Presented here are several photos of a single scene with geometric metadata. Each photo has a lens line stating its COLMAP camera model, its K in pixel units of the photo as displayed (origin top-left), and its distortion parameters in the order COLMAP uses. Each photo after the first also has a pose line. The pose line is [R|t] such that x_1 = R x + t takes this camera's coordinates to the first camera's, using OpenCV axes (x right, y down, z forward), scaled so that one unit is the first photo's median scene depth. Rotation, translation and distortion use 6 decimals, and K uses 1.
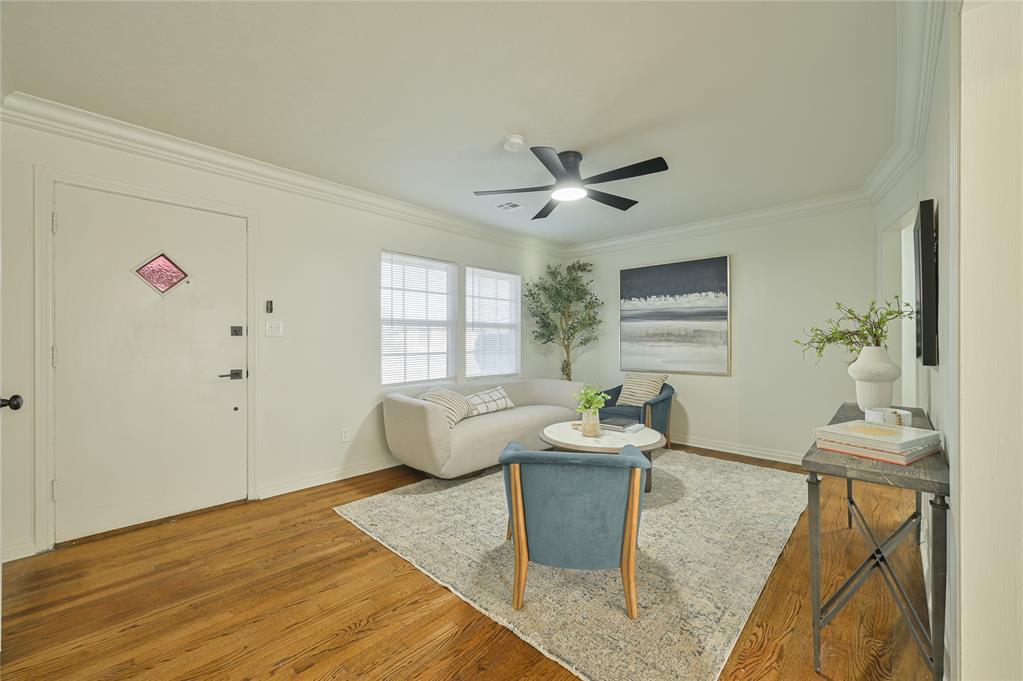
lens RADIAL K [[406.5, 0, 513.9], [0, 406.5, 338.3], [0, 0, 1]] dist [0.002362, 0.000265]
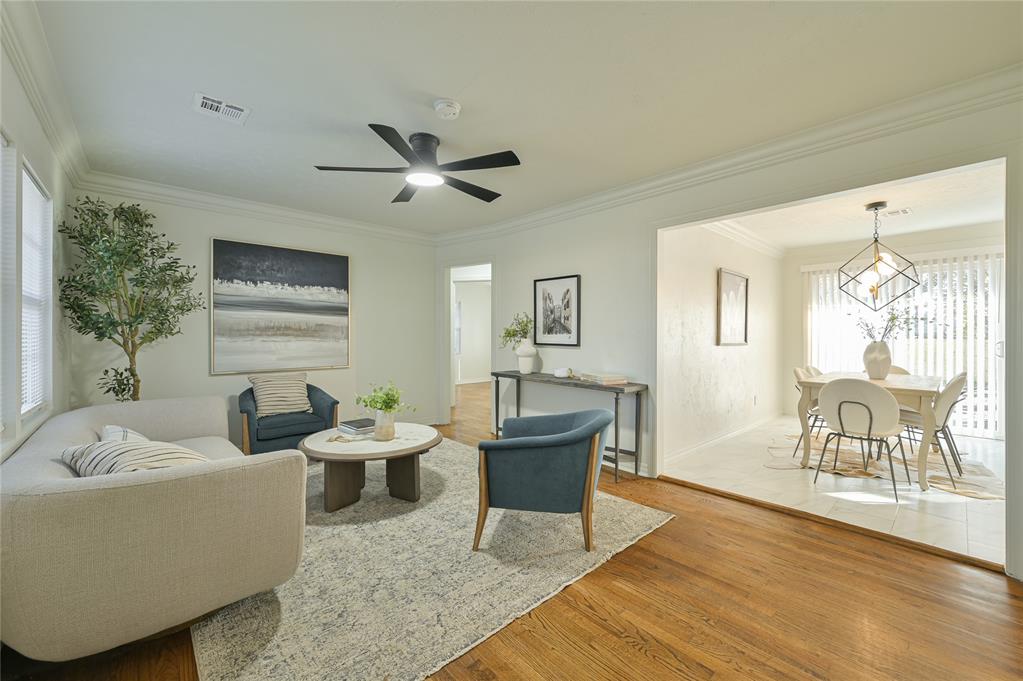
lens RADIAL K [[406.5, 0, 518.7], [0, 406.5, 336.7], [0, 0, 1]] dist [0.002362, 0.000265]
pose [[0.062278, -0.003893, 0.998051, -0.733161], [-0.008784, 0.999952, 0.004449, 0.001658], [-0.998020, -0.009044, 0.062241, 0.671687]]
